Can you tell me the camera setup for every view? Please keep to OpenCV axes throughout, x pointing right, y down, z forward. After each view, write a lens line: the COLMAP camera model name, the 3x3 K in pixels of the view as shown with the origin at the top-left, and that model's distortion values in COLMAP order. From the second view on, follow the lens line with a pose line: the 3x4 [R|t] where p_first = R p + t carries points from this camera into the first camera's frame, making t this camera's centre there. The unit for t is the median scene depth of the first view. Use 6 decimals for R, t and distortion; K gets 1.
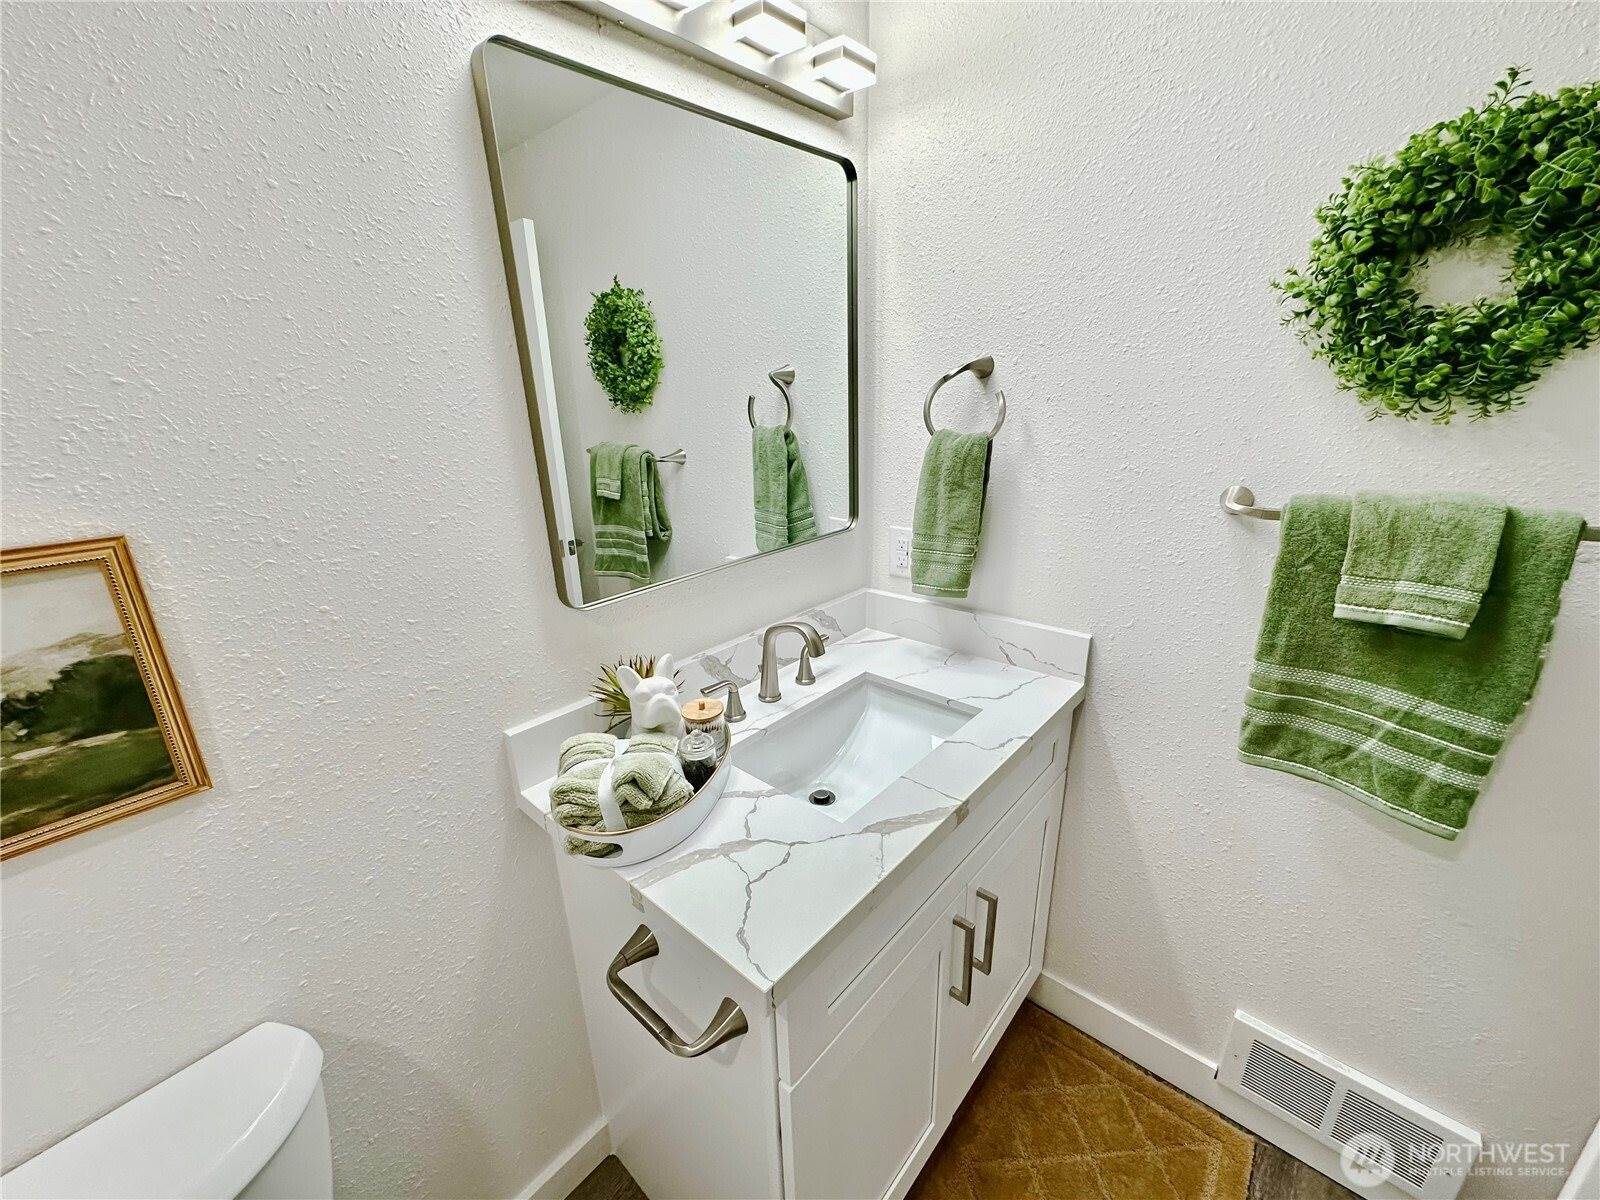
lens RADIAL K [[640.0, 0, 800.0], [0, 640.0, 600.0], [0, 0, 1]] dist [-0.000546, -0.000047]
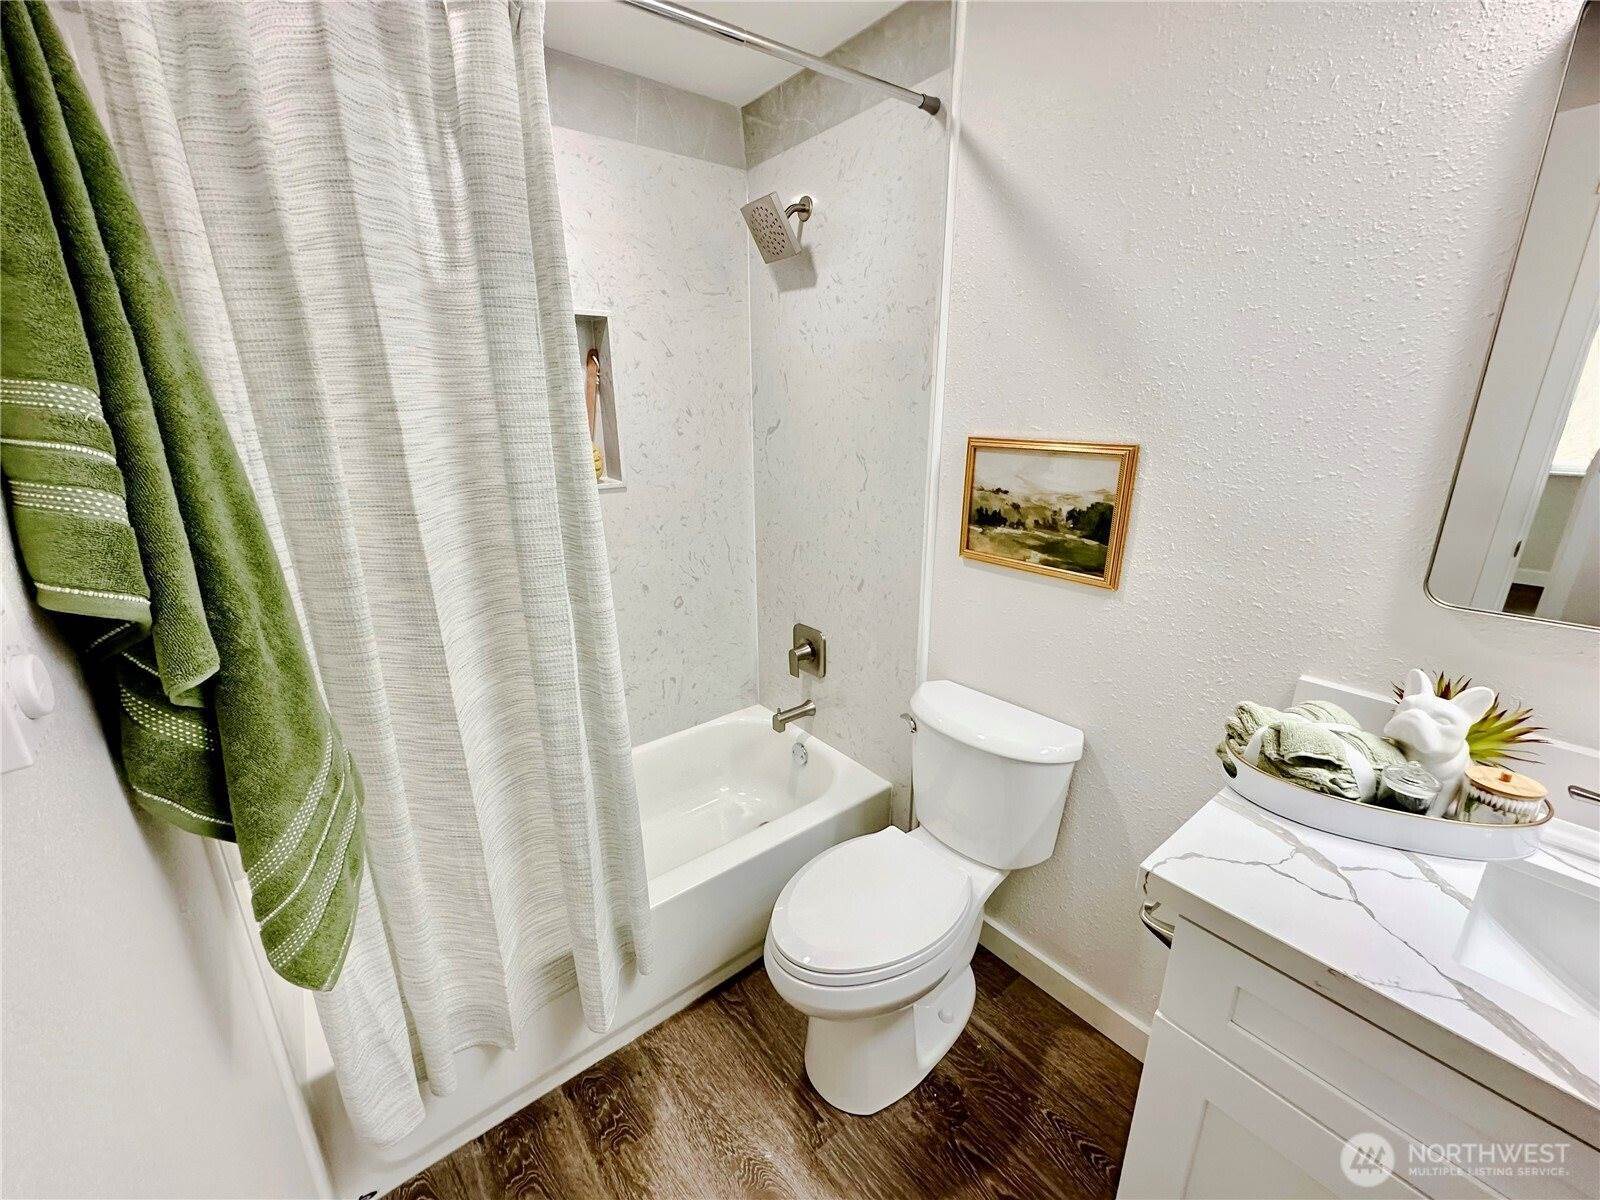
lens RADIAL K [[640.0, 0, 800.0], [0, 640.0, 600.0], [0, 0, 1]] dist [-0.000546, -0.000047]
pose [[-0.168785, 0.315588, -0.933764, 1.046985], [-0.298413, 0.886533, 0.353565, -0.065417], [0.939394, 0.338324, -0.055458, 0.305099]]
